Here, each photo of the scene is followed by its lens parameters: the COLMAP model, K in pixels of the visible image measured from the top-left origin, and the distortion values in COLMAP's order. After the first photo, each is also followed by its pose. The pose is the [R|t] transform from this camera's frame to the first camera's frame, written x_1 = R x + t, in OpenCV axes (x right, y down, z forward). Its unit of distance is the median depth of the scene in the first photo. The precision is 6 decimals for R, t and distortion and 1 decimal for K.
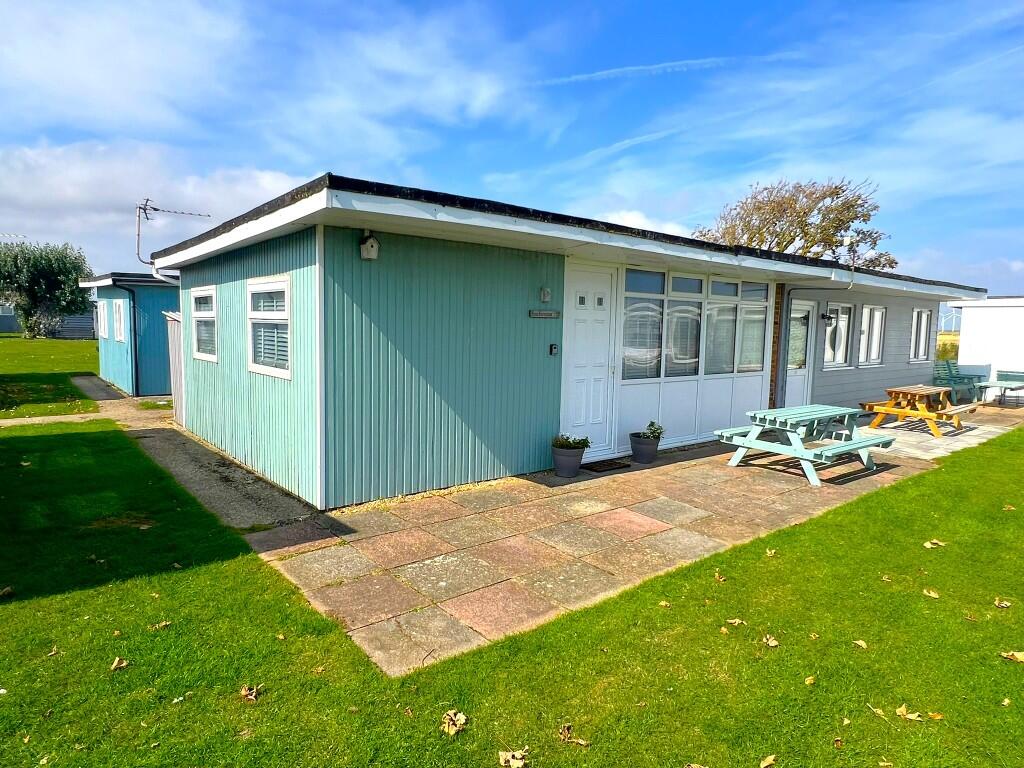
lens RADIAL K [[615.9, 0, 512.5], [0, 615.9, 384.9], [0, 0, 1]] dist [0.000340, -0.000195]
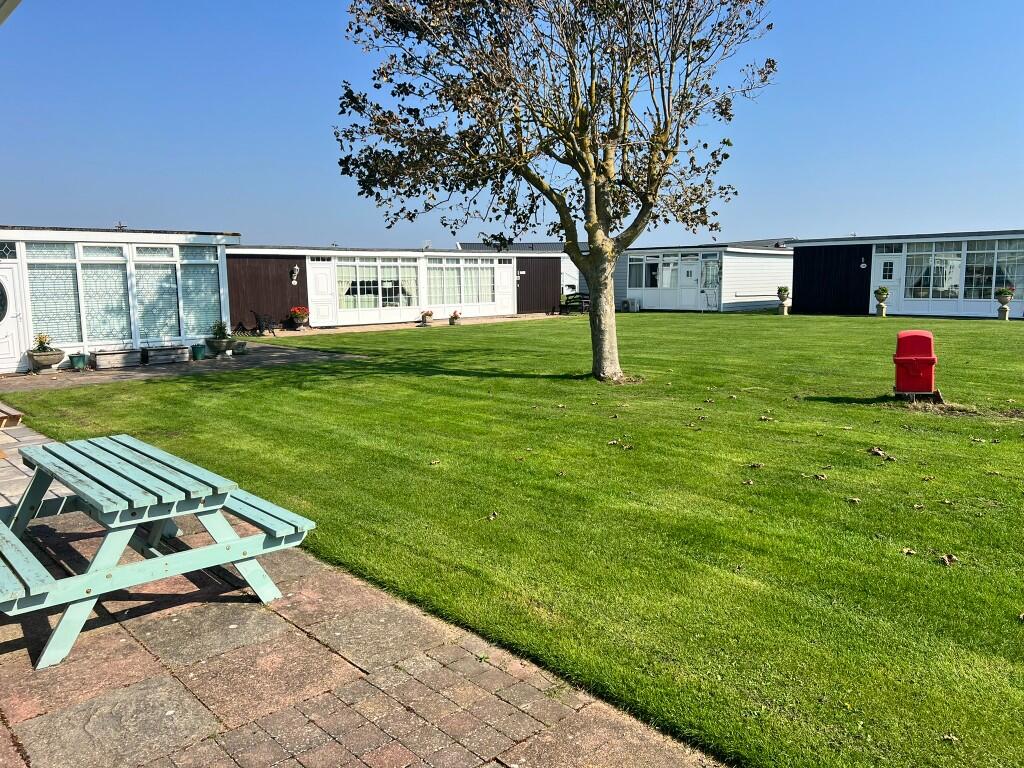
lens RADIAL K [[767.8, 0, 513.4], [0, 767.8, 383.9], [0, 0, 1]] dist [0.032990, -0.005802]
pose [[-0.063360, -0.162123, 0.984734, -0.087502], [0.108457, 0.979754, 0.168282, -0.080855], [-0.992080, 0.117464, -0.044494, 0.762063]]
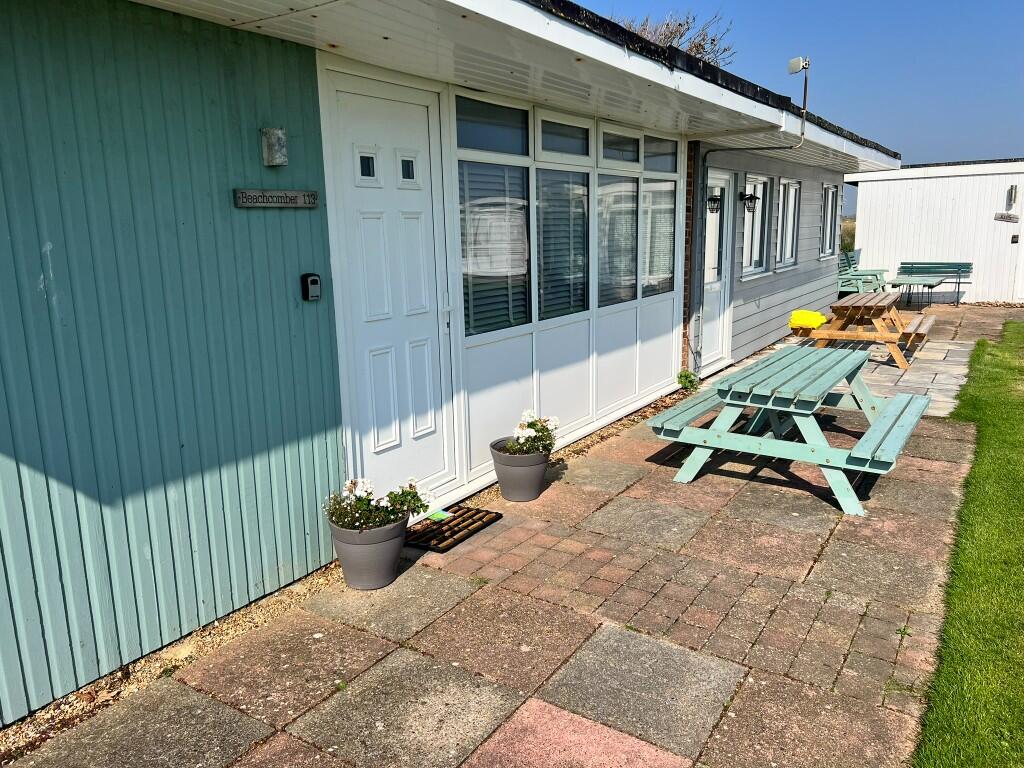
lens RADIAL K [[767.8, 0, 518.6], [0, 767.8, 380.6], [0, 0, 1]] dist [0.032990, -0.005802]
pose [[0.950021, -0.103224, 0.294625, 0.038514], [0.073930, 0.991298, 0.108917, -0.039082], [-0.303304, -0.081692, 0.949386, 0.441551]]
